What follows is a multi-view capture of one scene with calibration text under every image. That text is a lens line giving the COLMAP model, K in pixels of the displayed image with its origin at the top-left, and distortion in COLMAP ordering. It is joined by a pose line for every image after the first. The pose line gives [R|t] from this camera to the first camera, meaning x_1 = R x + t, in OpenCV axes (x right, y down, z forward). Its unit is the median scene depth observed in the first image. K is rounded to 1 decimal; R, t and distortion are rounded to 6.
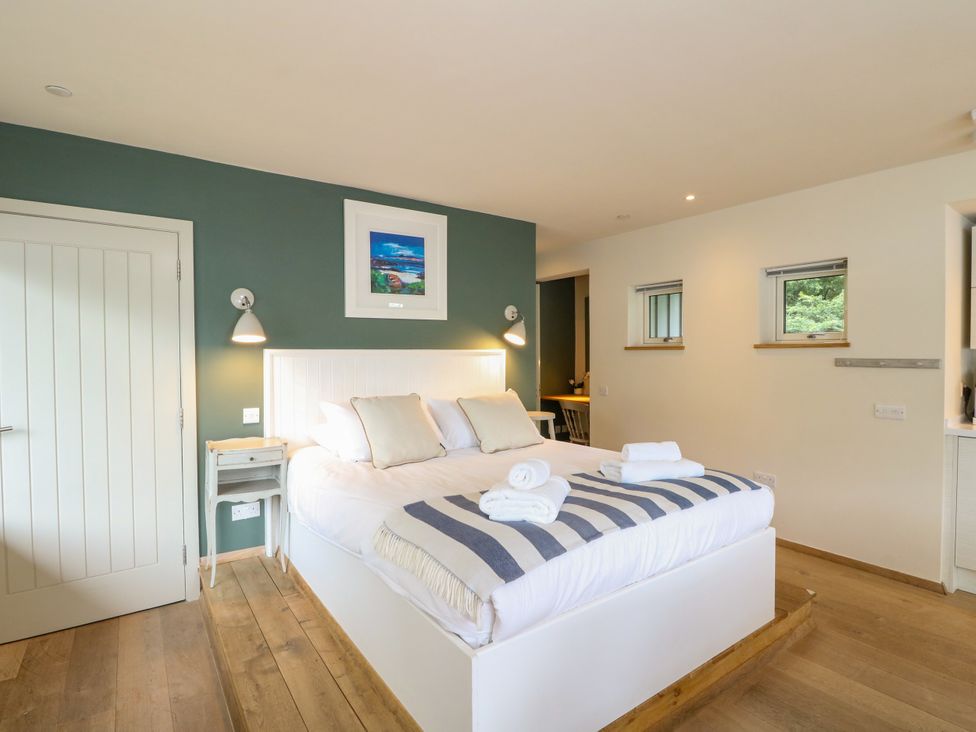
lens RADIAL K [[505.5, 0, 493.8], [0, 505.5, 362.4], [0, 0, 1]] dist [0.002755, -0.016067]
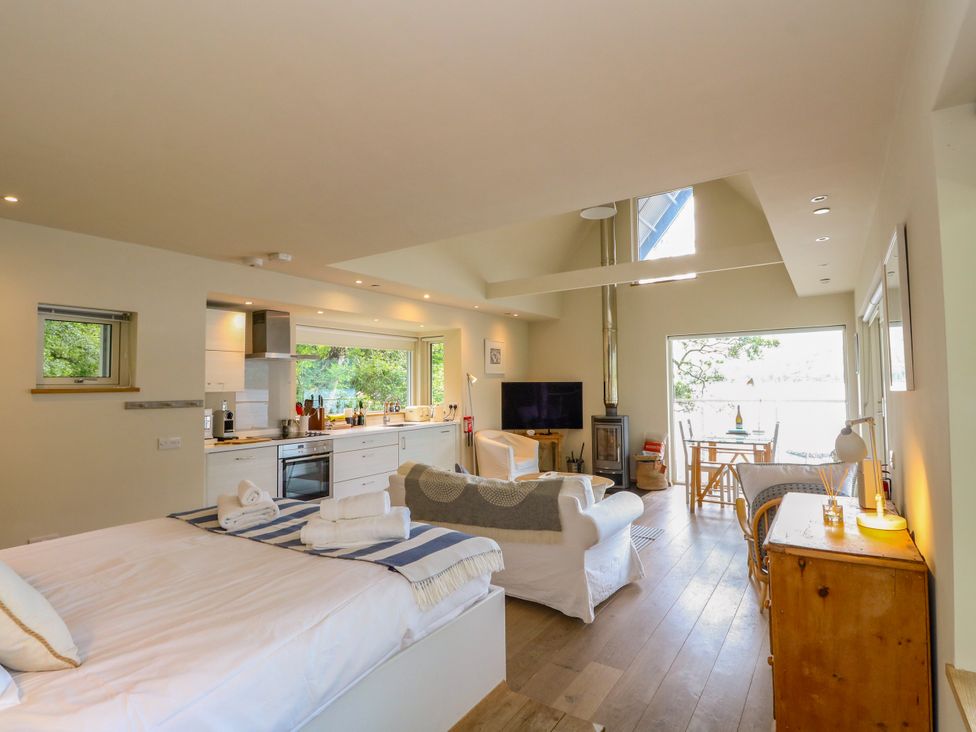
lens RADIAL K [[505.5, 0, 493.8], [0, 505.5, 362.4], [0, 0, 1]] dist [0.002755, -0.016067]
pose [[-0.350591, 0.049033, 0.935244, -0.587937], [0.029723, 0.998708, -0.041218, -0.023492], [-0.936057, 0.013348, -0.351595, 0.597339]]
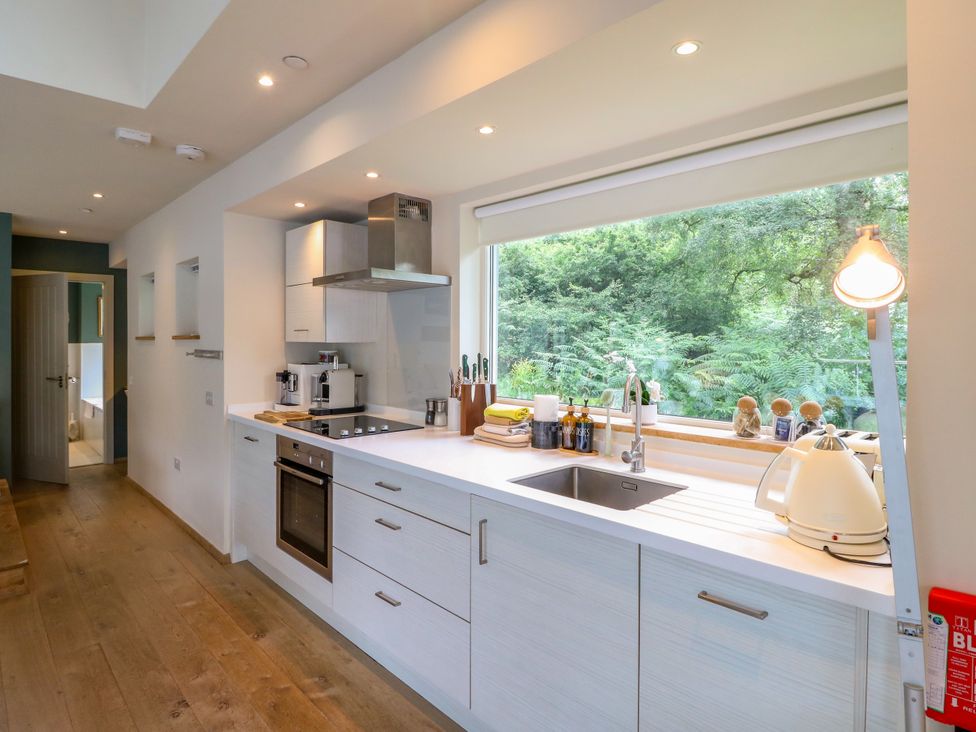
lens RADIAL K [[544.7, 0, 466.1], [0, 544.7, 344.0], [0, 0, 1]] dist [-0.003804, -0.001302]
pose [[0.992691, 0.006485, 0.120512, 1.043721], [-0.005028, 0.999911, -0.012387, -0.007992], [-0.120582, 0.011691, 0.992635, -0.214100]]
